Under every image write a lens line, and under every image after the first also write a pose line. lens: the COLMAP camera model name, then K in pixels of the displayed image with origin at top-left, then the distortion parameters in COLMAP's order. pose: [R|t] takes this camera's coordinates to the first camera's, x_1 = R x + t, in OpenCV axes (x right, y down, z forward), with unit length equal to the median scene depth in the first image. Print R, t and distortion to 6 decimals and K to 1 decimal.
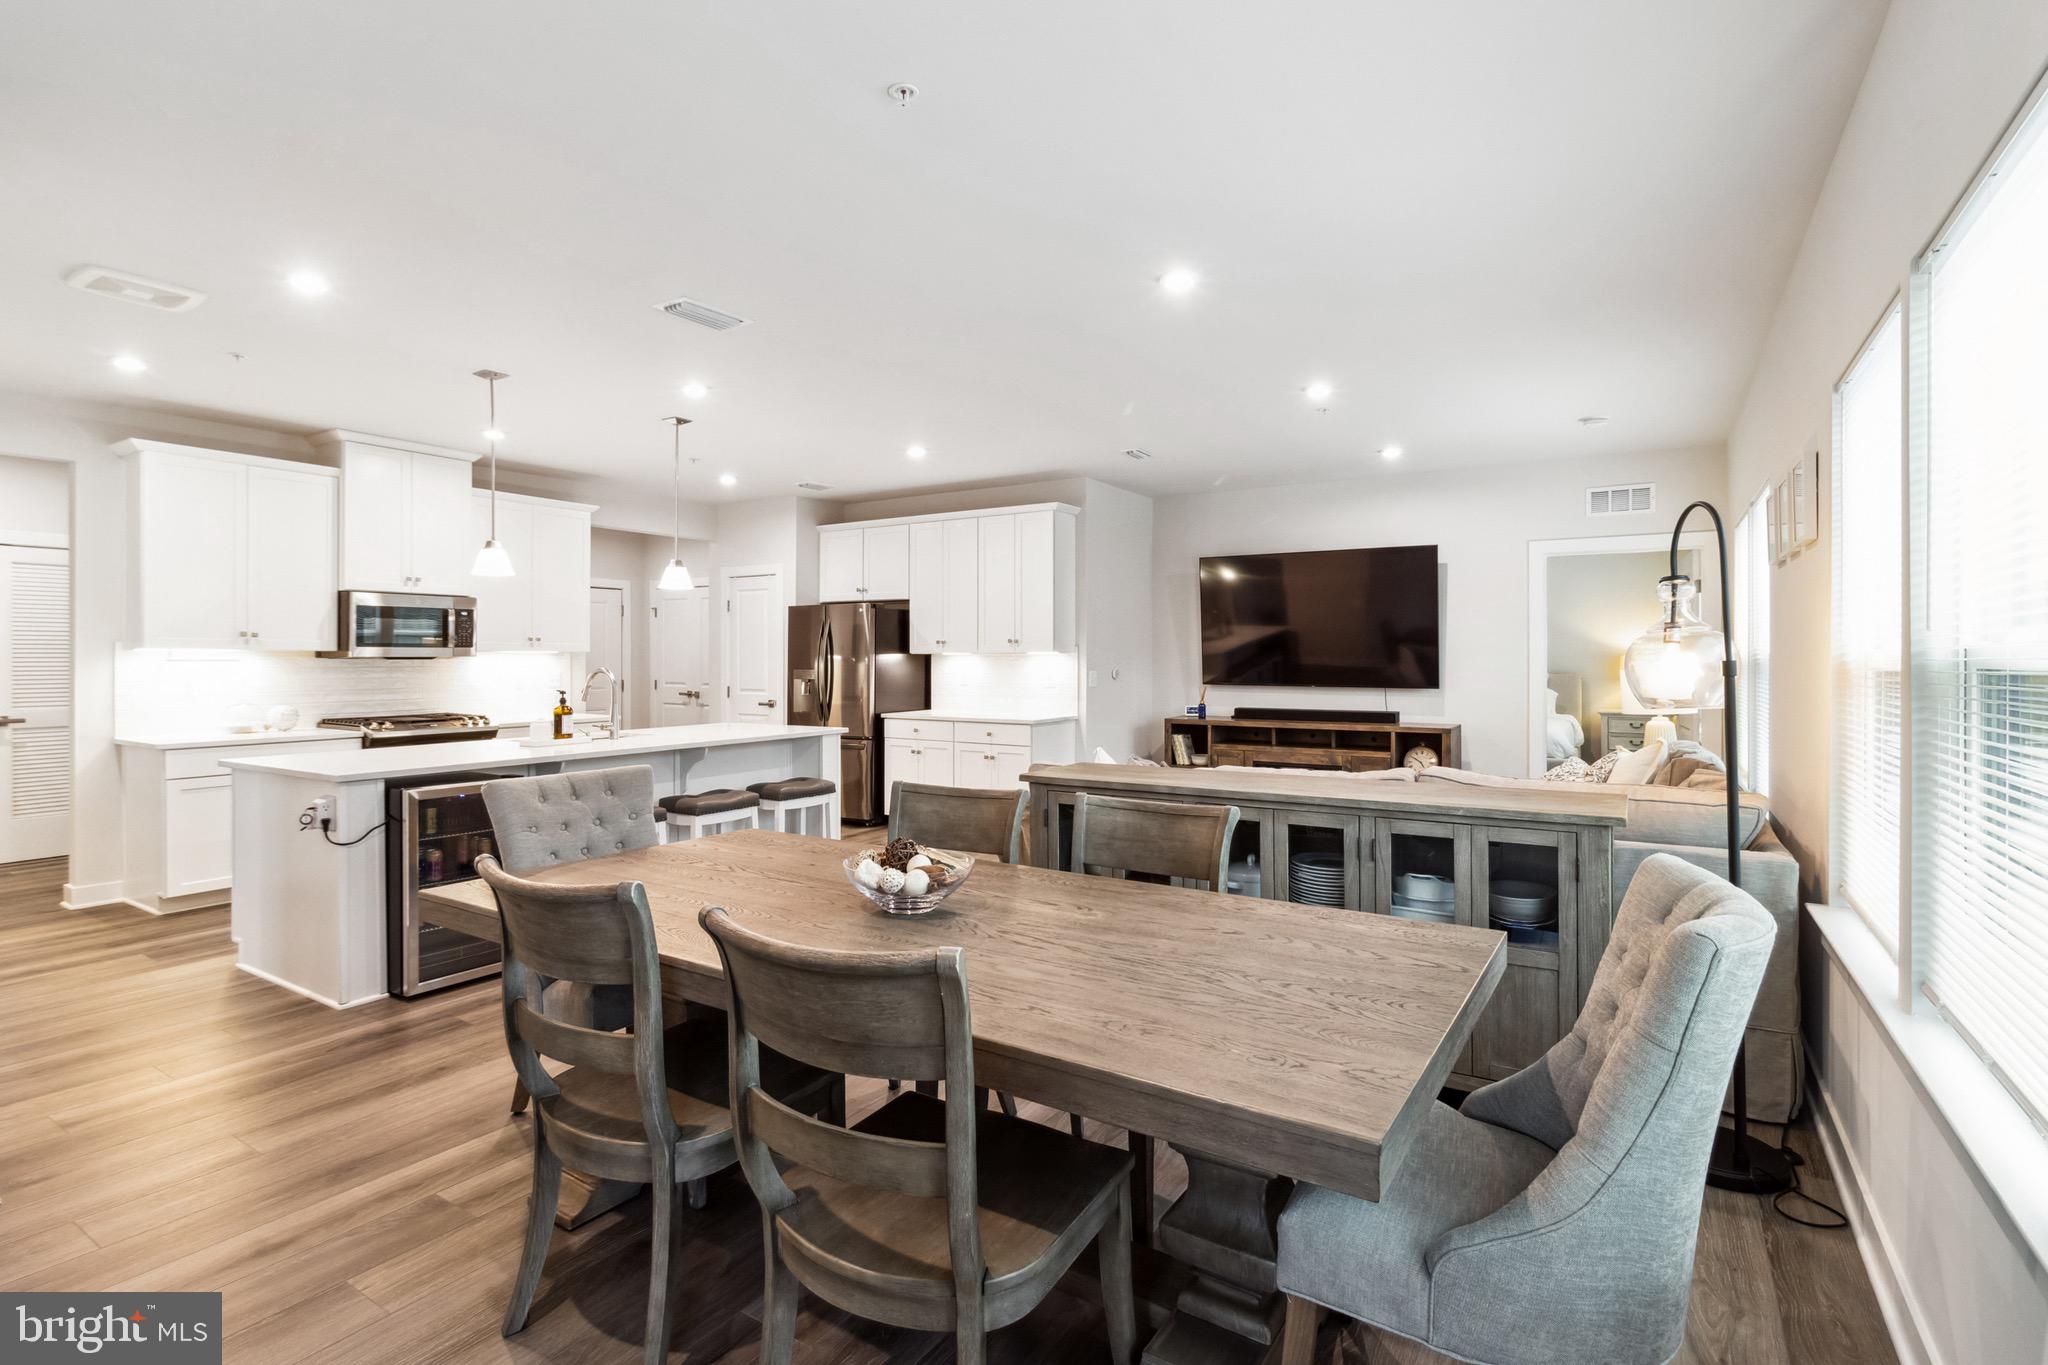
lens RADIAL K [[975.2, 0, 1022.8], [0, 975.2, 660.2], [0, 0, 1]] dist [0.004323, -0.000905]
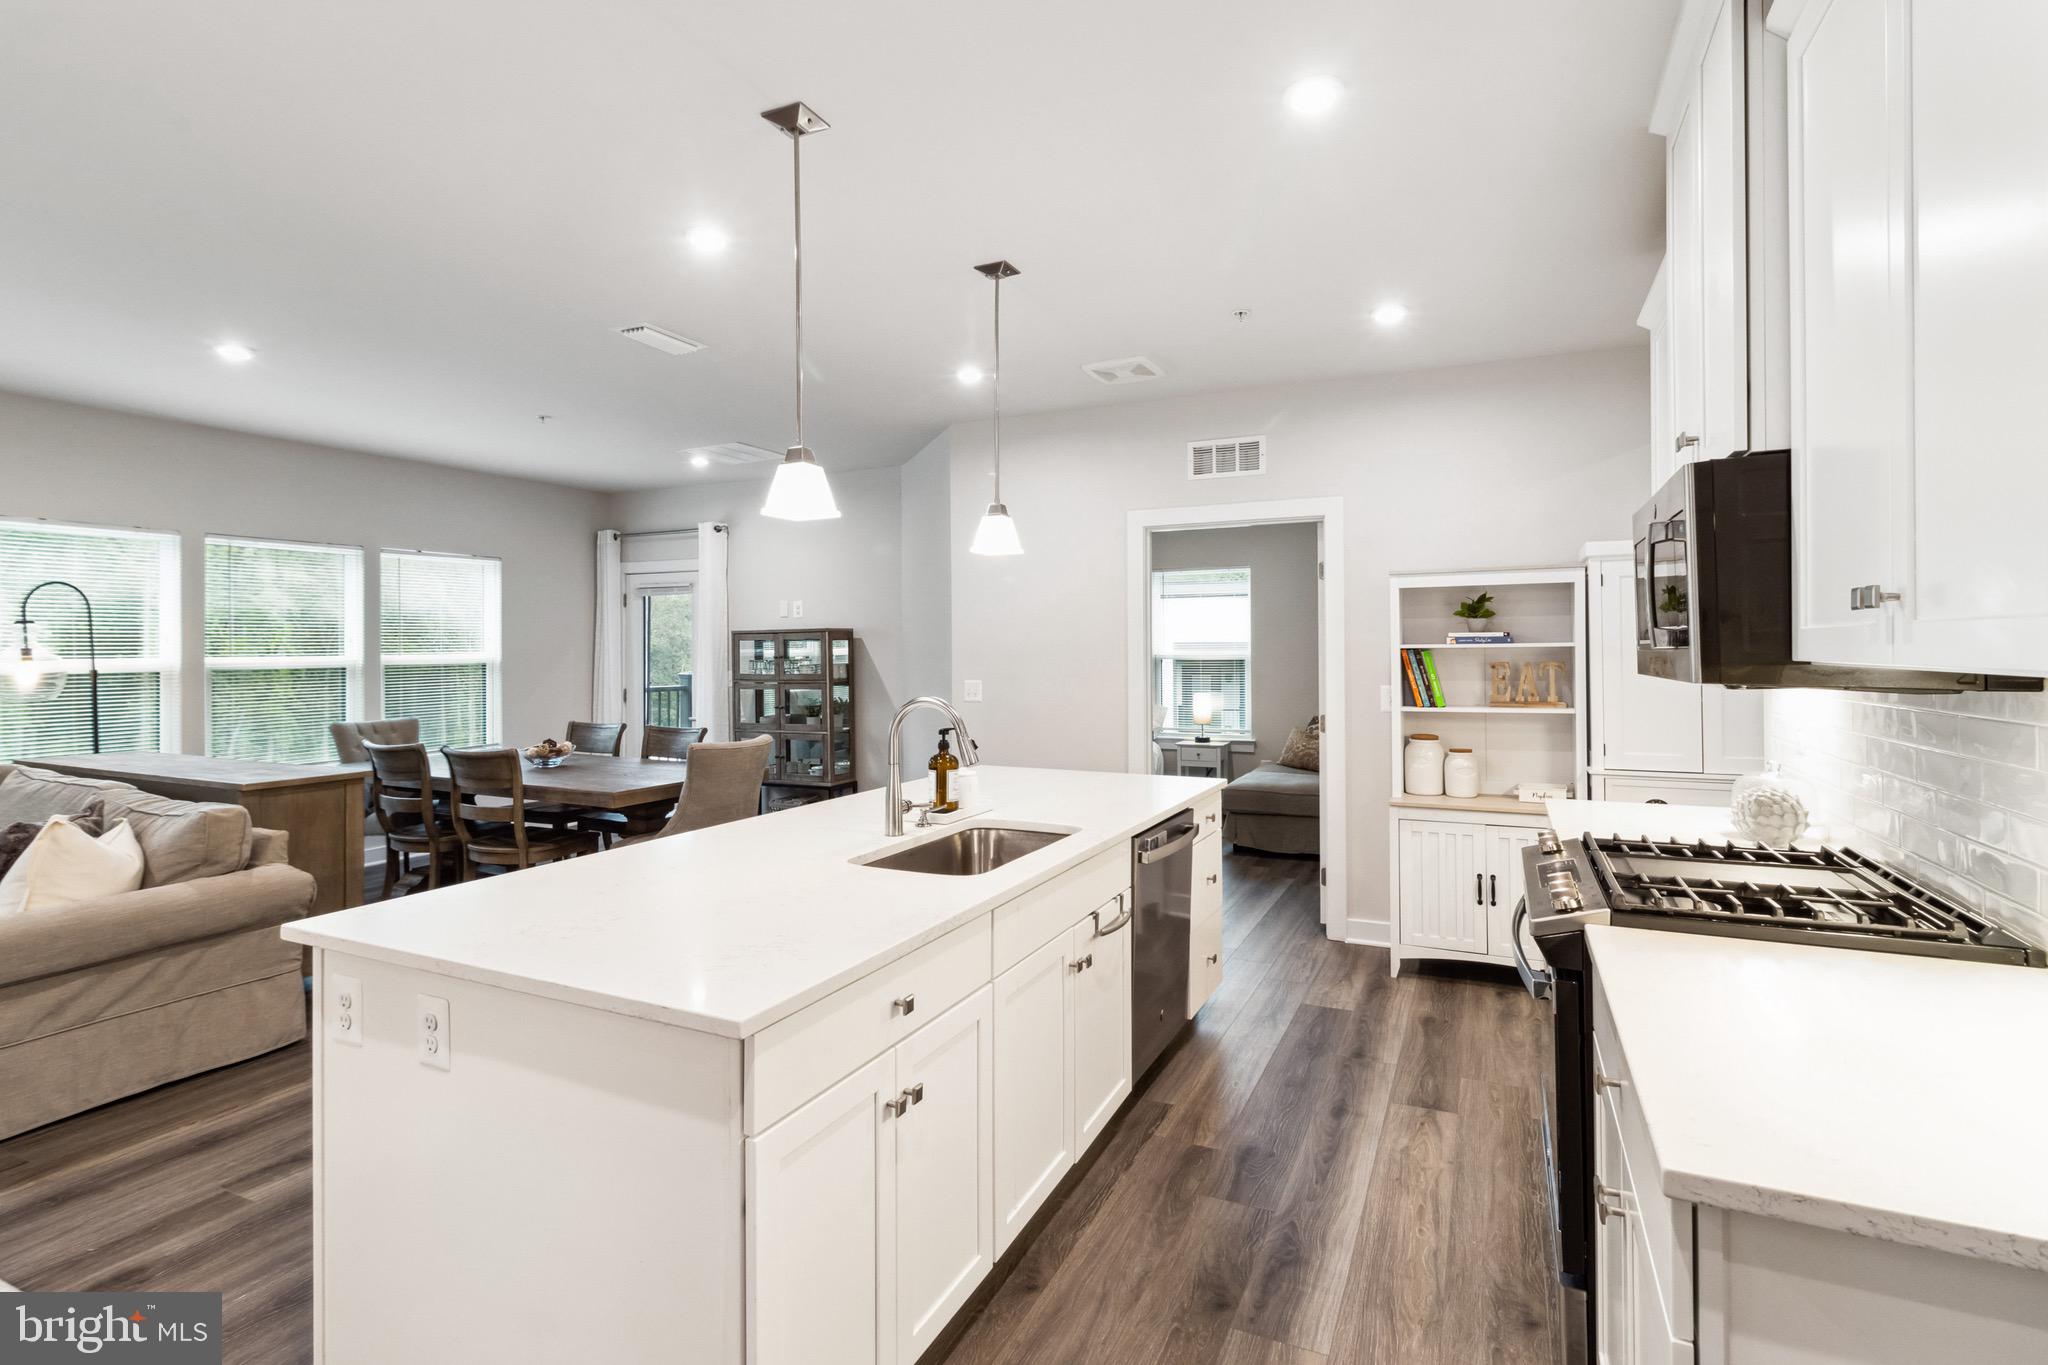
lens RADIAL K [[975.2, 0, 1022.7], [0, 975.2, 651.4], [0, 0, 1]] dist [0.004323, -0.000905]
pose [[-0.992375, 0.005694, -0.123125, -0.361614], [0.005081, 0.999973, 0.005297, -0.015526], [0.123152, 0.004631, -0.992377, 1.296873]]
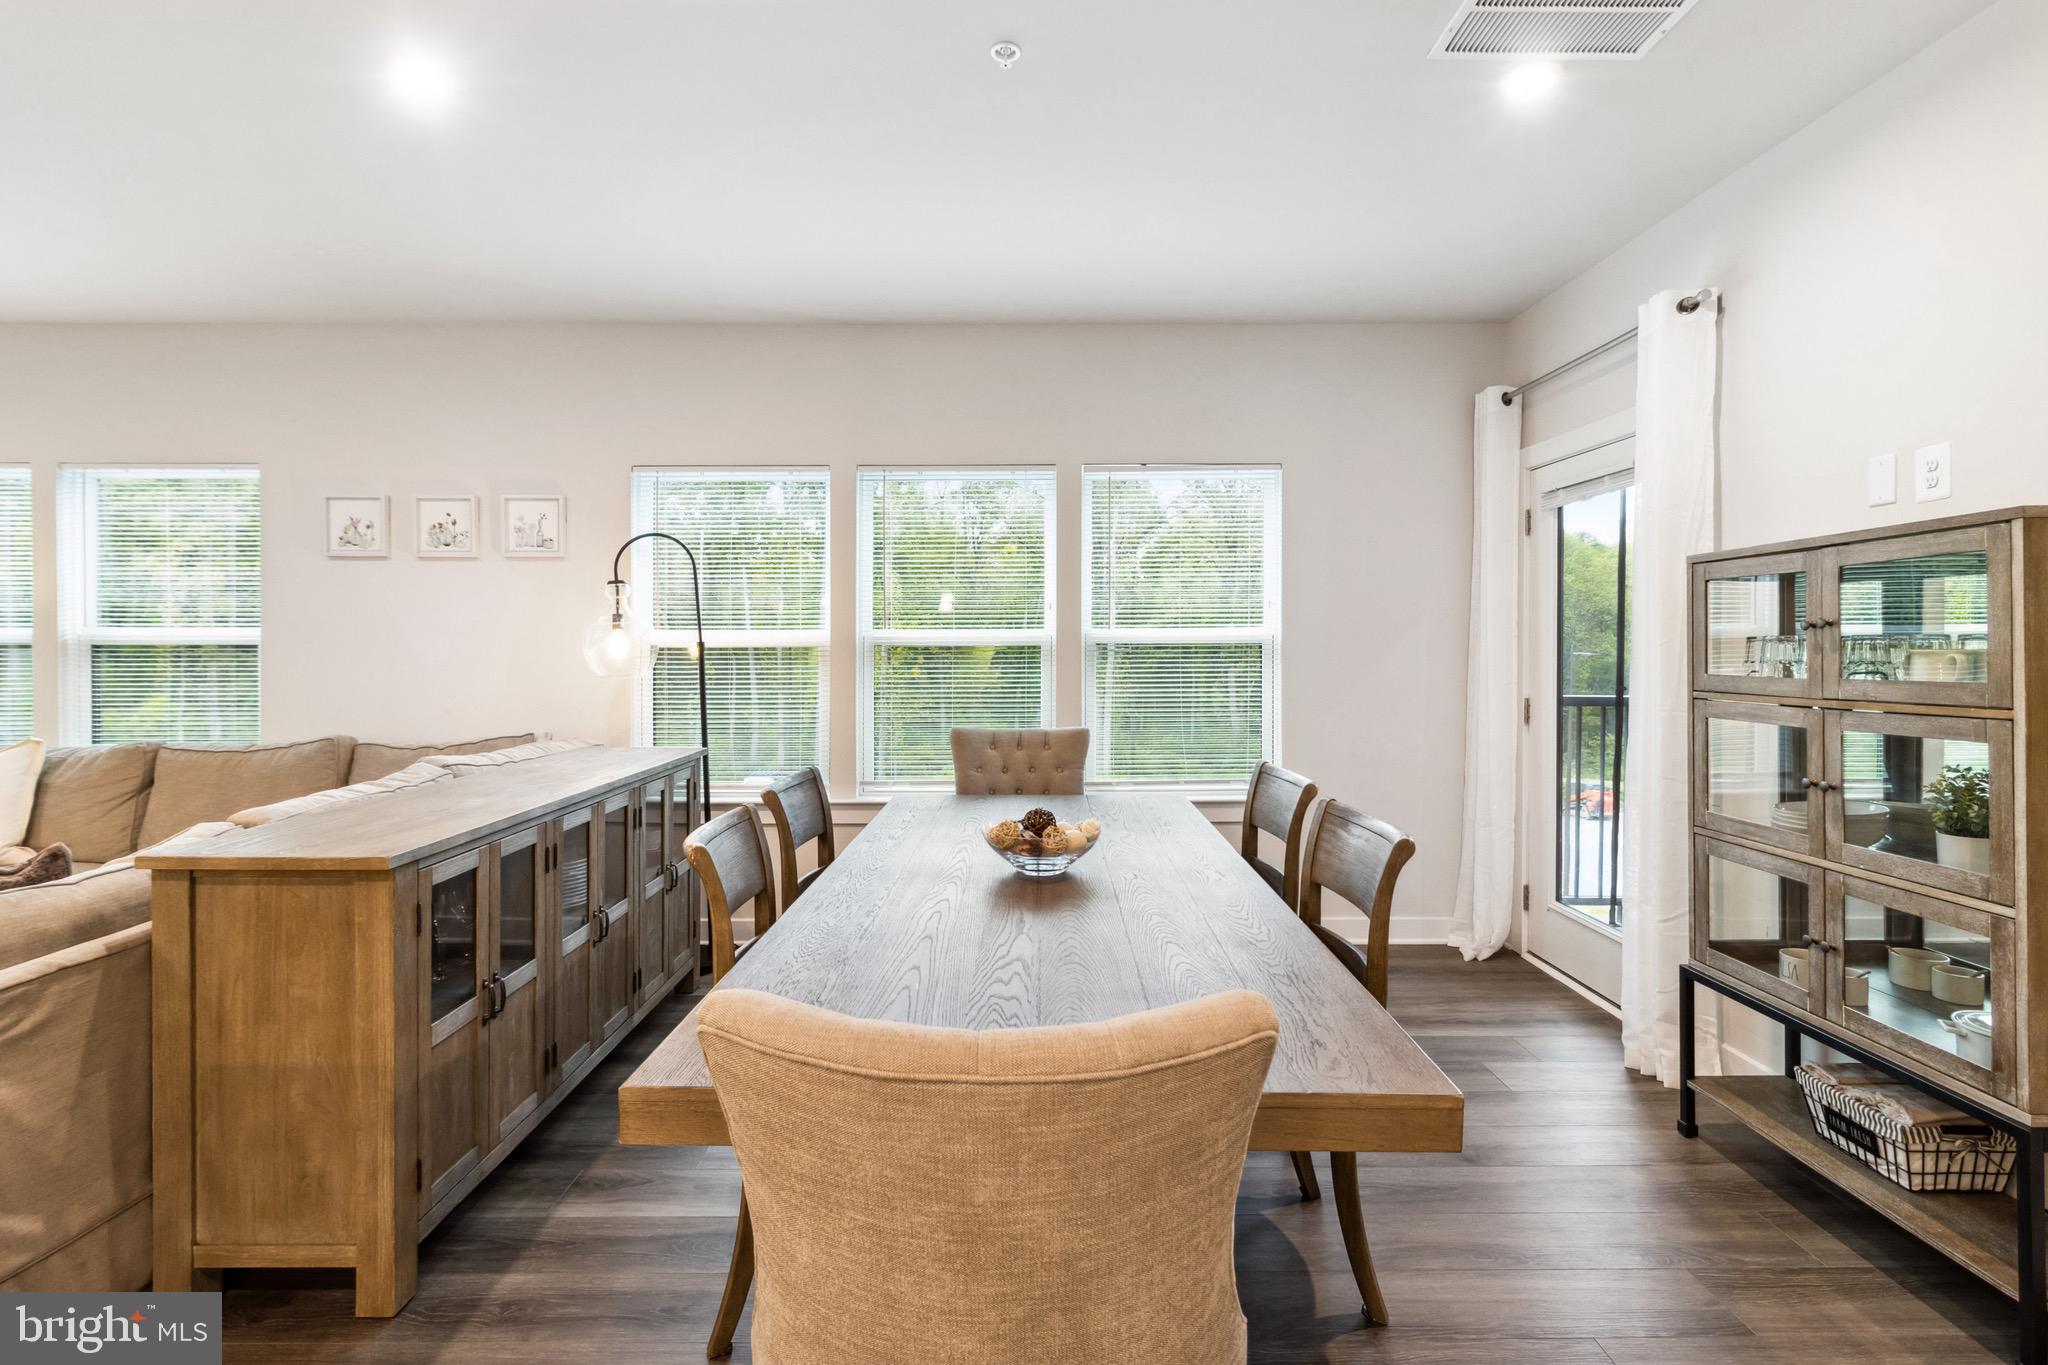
lens RADIAL K [[975.2, 0, 1027.7], [0, 975.2, 645.6], [0, 0, 1]] dist [0.004323, -0.000905]
pose [[-0.541867, 0.000851, 0.840464, -0.360783], [0.001015, 0.999999, -0.000358, 0.002550], [-0.840464, 0.000659, -0.541867, 0.575112]]
